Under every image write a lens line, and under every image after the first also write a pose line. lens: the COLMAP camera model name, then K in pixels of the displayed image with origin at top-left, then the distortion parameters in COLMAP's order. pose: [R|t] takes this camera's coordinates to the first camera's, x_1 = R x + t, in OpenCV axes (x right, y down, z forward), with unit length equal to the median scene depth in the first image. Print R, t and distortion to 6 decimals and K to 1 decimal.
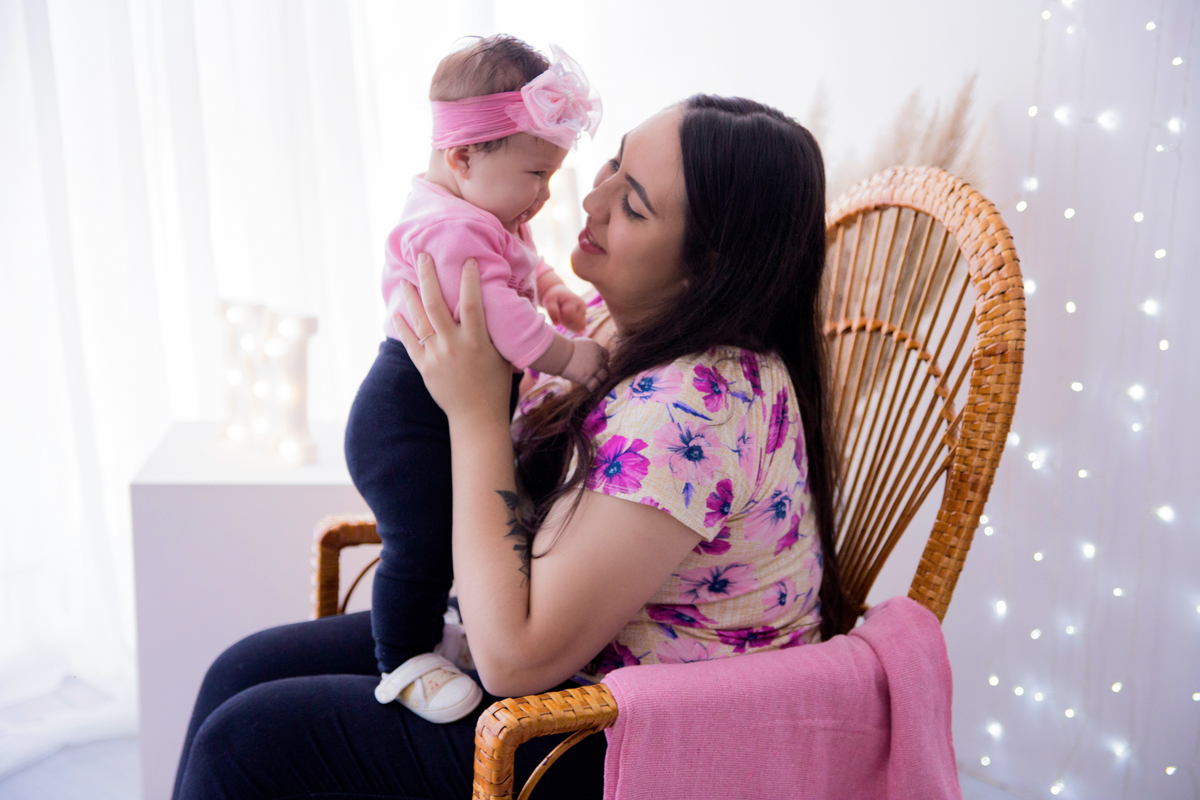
lens RADIAL K [[1873.6, 0, 594.0], [0, 1873.6, 428.9], [0, 0, 1]] dist [0.165545, 0.000000]
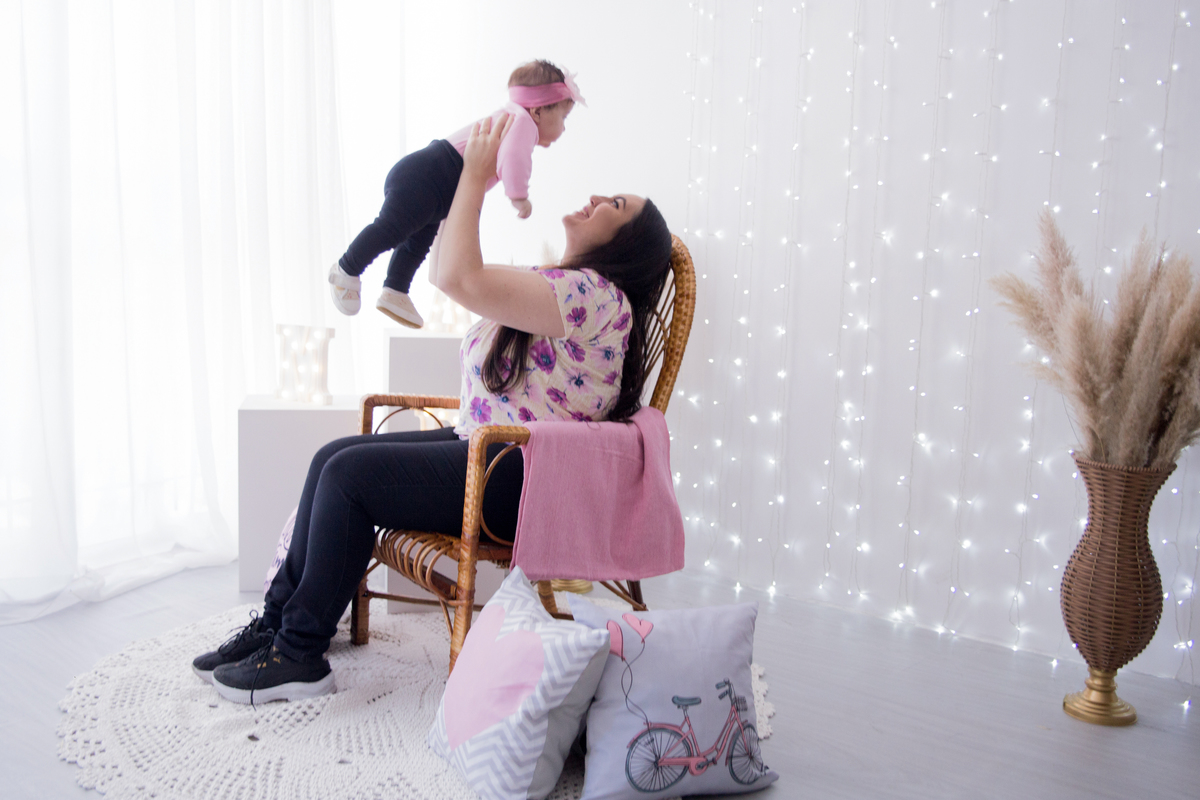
lens RADIAL K [[1209.7, 0, 611.7], [0, 1209.7, 429.8], [0, 0, 1]] dist [-0.047441, 0.000000]
pose [[0.982024, -0.007608, 0.188600, -0.144451], [0.028242, 0.993862, -0.106958, 0.266518], [-0.186629, 0.110362, 0.976212, -0.376518]]
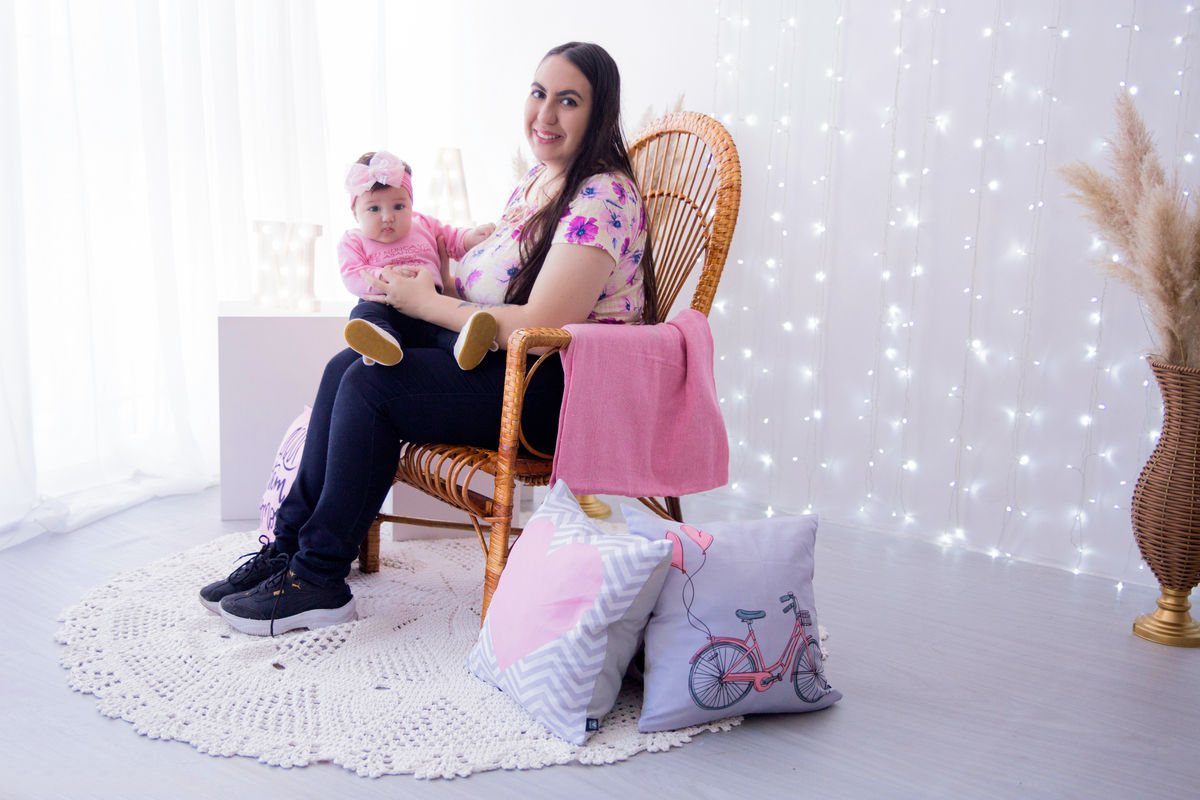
lens RADIAL K [[1423.5, 0, 622.5], [0, 1423.5, 445.0], [0, 0, 1]] dist [0.019844, 0.000000]
pose [[0.973407, -0.026602, 0.227531, -0.258882], [0.037160, 0.998416, -0.042247, 0.297487], [-0.226047, 0.049578, 0.972854, -0.476330]]
